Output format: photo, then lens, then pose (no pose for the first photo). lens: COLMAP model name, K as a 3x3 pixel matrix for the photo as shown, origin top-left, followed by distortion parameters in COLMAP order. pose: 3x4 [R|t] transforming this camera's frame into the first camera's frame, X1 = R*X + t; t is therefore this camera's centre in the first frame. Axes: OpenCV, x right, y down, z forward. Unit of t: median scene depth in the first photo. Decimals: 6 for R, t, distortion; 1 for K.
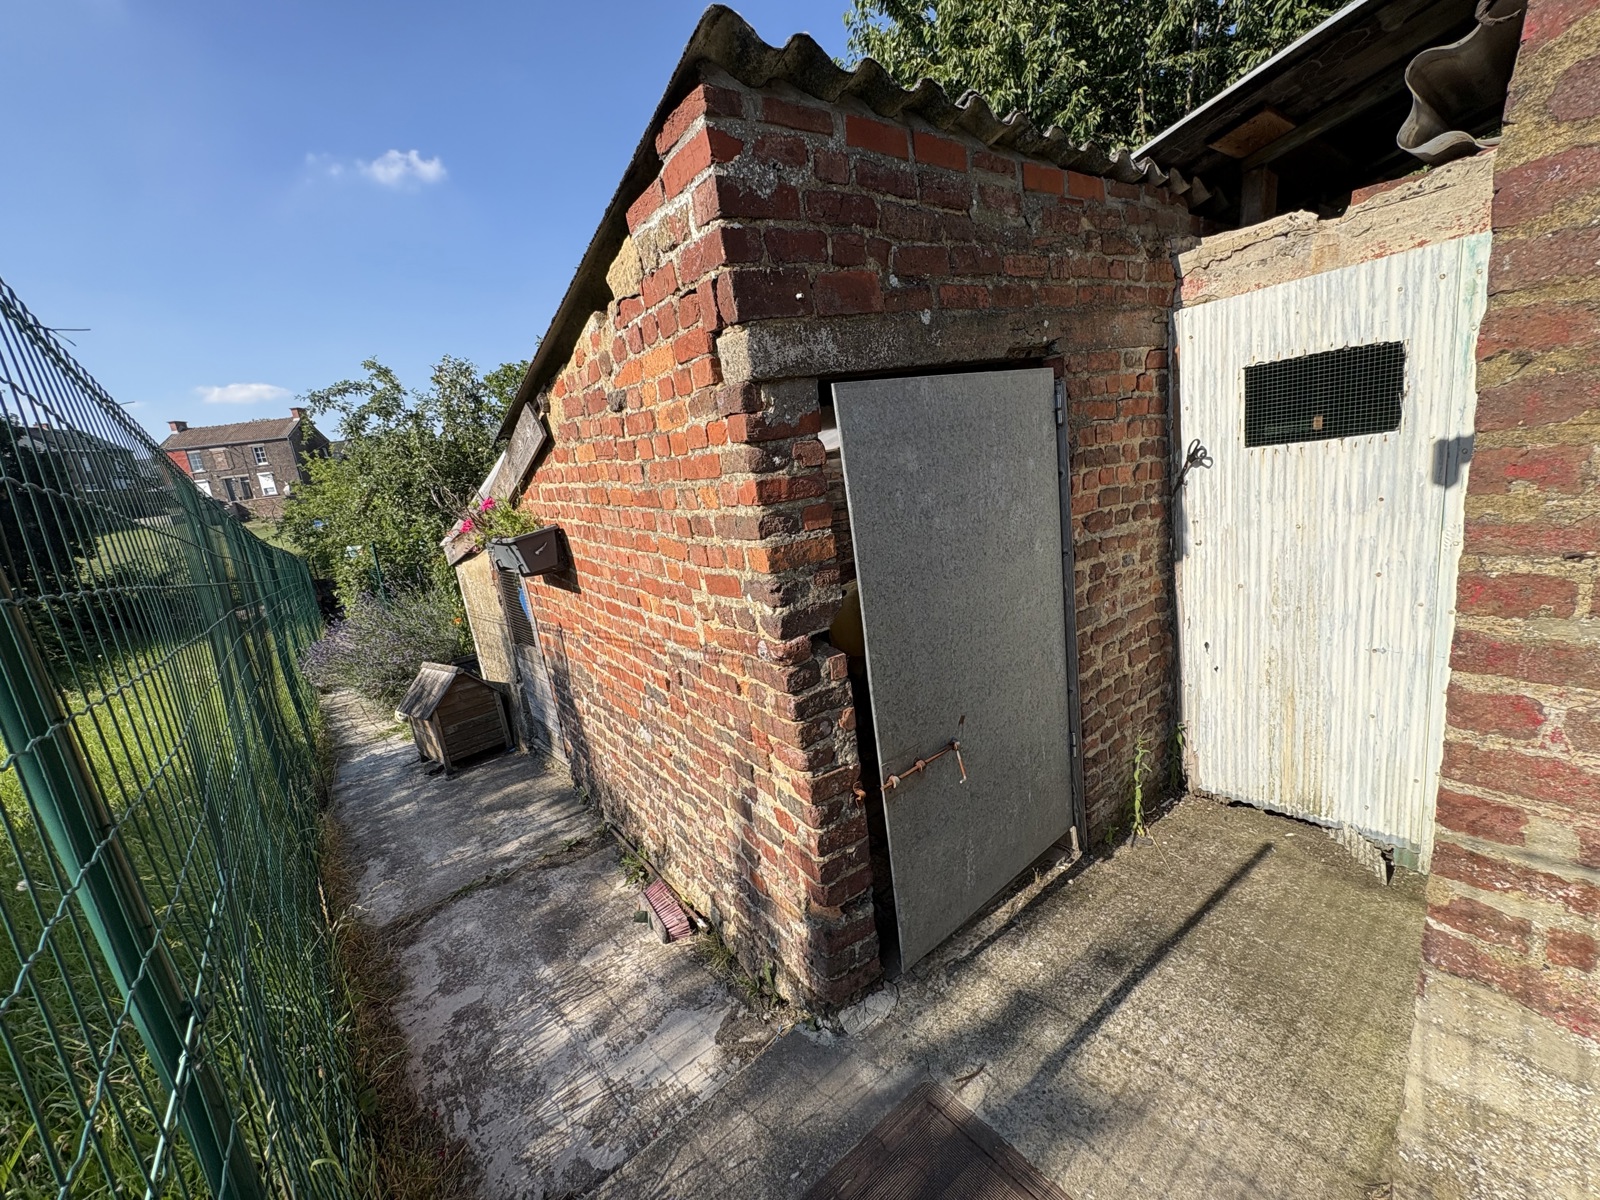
lens RADIAL K [[641.0, 0, 800.0], [0, 641.0, 600.0], [0, 0, 1]] dist [0.001221, 0.000792]
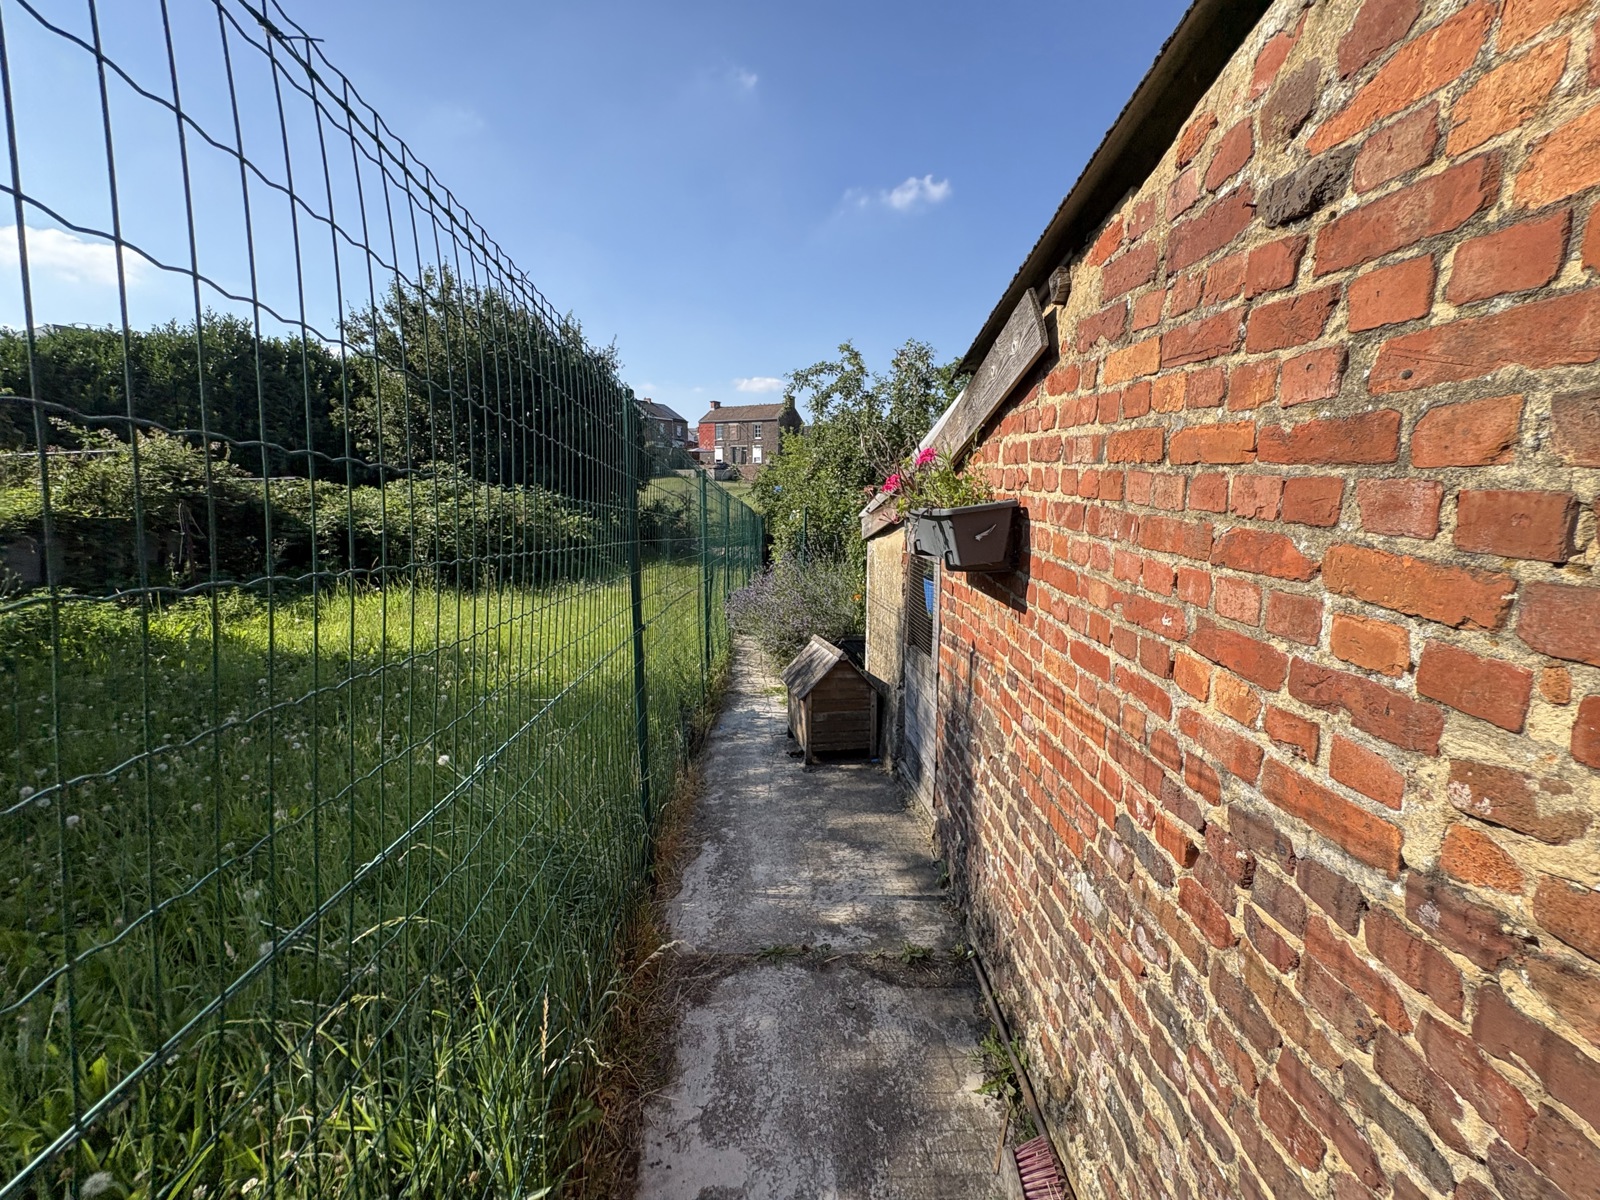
lens RADIAL K [[641.0, 0, 800.0], [0, 641.0, 600.0], [0, 0, 1]] dist [0.001221, 0.000792]
pose [[0.806477, 0.225014, -0.546775, -0.172551], [-0.228538, 0.971513, 0.062718, -0.011183], [0.545311, 0.074379, 0.834927, 0.338205]]
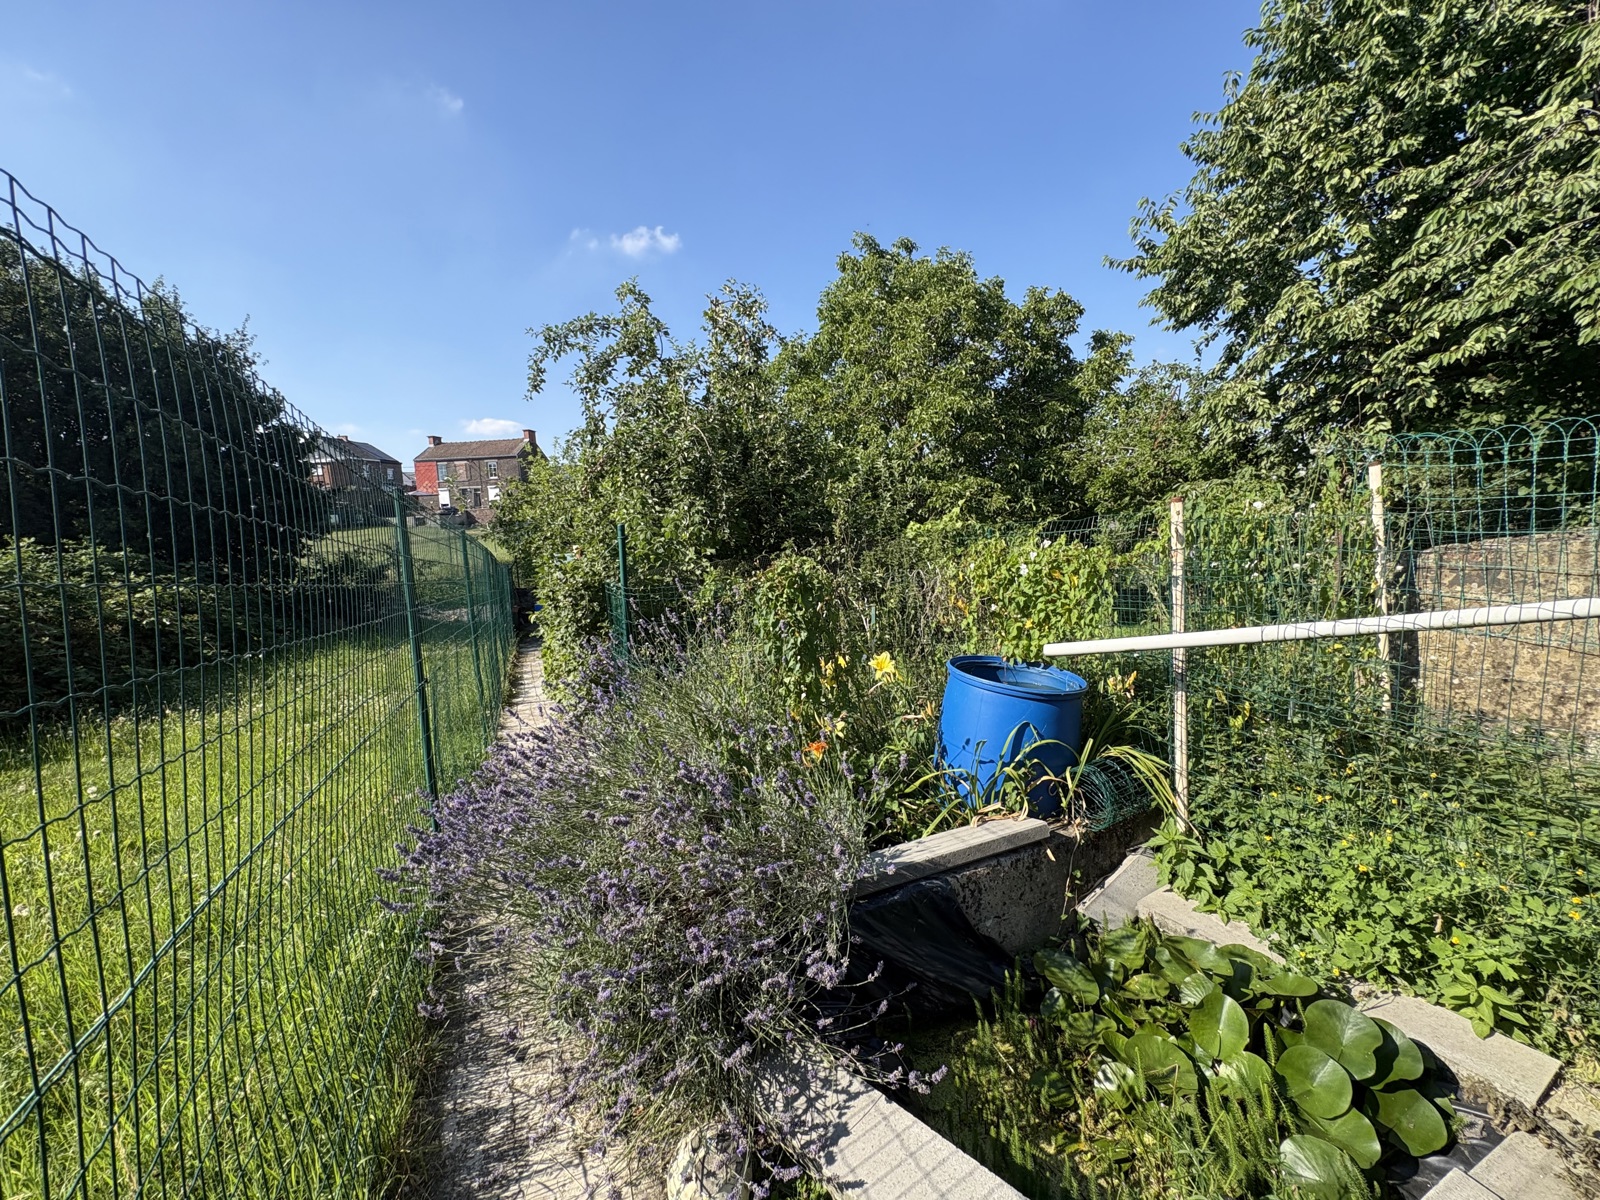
lens RADIAL K [[631.1, 0, 845.2], [0, 631.1, 613.6], [0, 0, 1]] dist [-0.042444, 0.003448]
pose [[0.979821, 0.111881, -0.165631, -1.141899], [-0.121674, 0.991301, -0.050176, -0.062956], [0.158576, 0.069317, 0.984911, 1.576745]]
